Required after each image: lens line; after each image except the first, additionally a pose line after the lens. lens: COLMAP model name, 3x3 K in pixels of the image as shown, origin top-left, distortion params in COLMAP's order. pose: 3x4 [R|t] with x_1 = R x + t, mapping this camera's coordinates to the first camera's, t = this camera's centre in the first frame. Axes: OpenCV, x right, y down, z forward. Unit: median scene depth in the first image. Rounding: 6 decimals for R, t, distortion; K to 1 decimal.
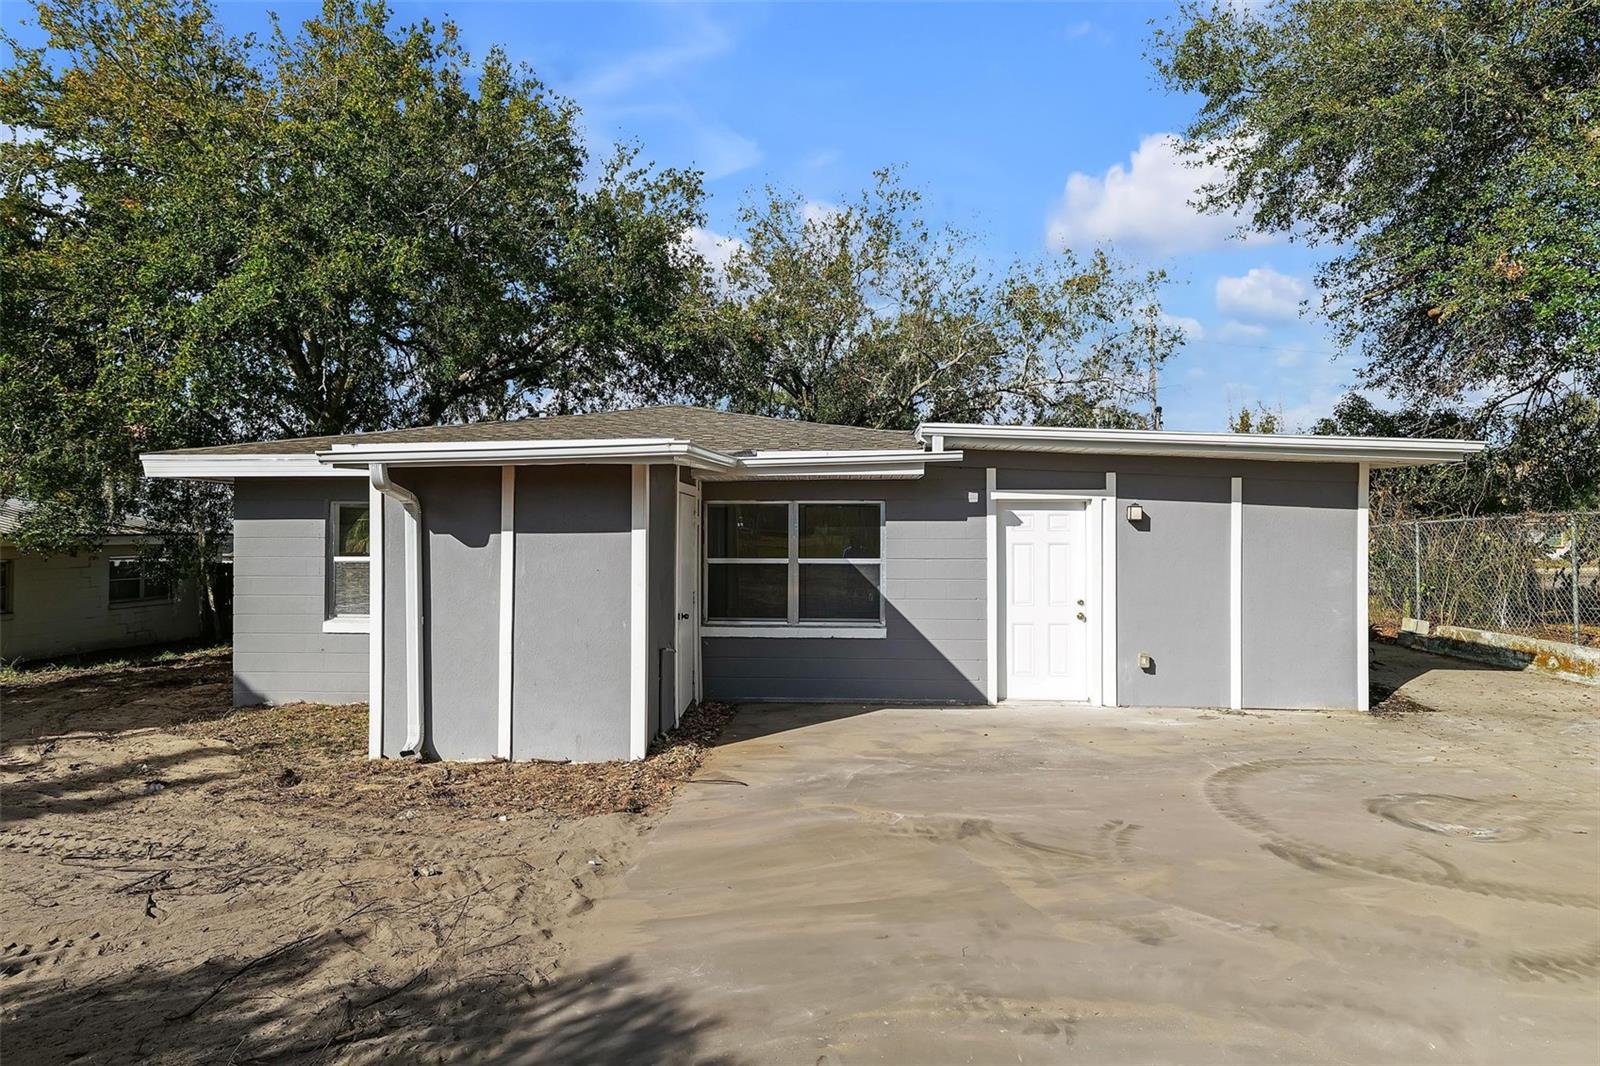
lens RADIAL K [[932.2, 0, 799.8], [0, 932.2, 532.3], [0, 0, 1]] dist [0.004787, 0.000961]
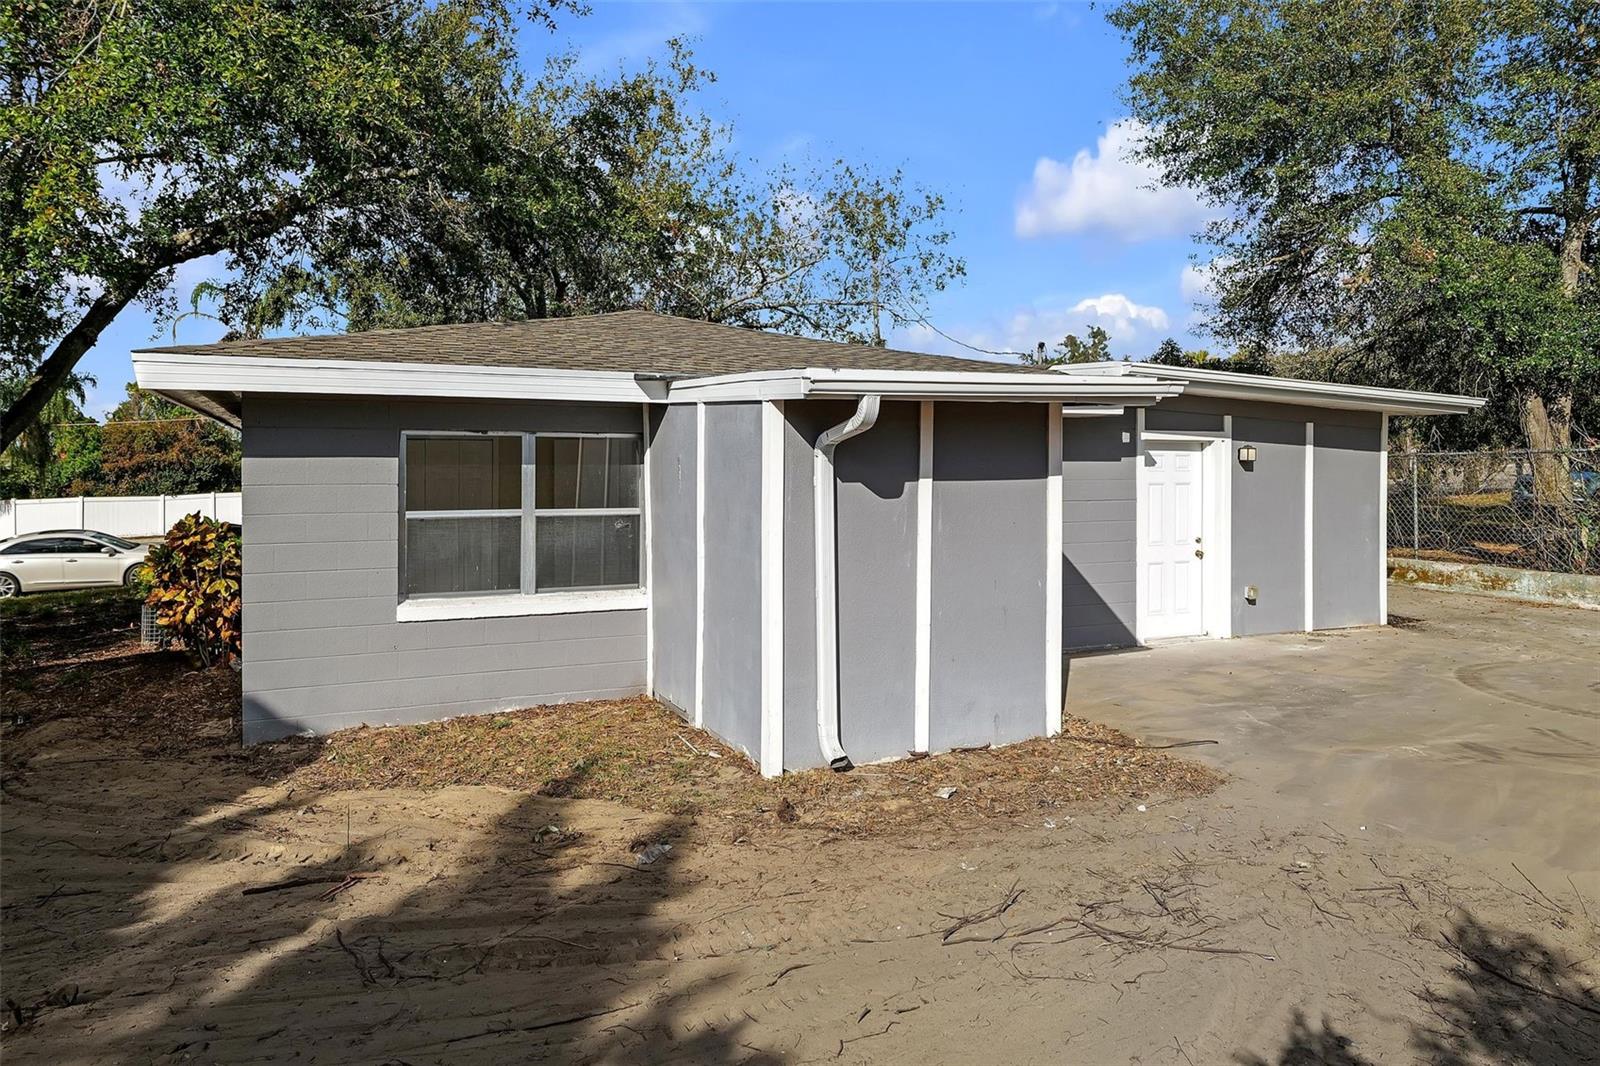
lens RADIAL K [[1096.1, 0, 797.4], [0, 1096.1, 473.5], [0, 0, 1]] dist [0.006180, 0.002453]
pose [[0.871873, -0.004884, 0.489707, -0.691179], [-0.001800, 0.999912, 0.013178, -0.014132], [-0.489728, -0.012372, 0.871788, 0.161121]]
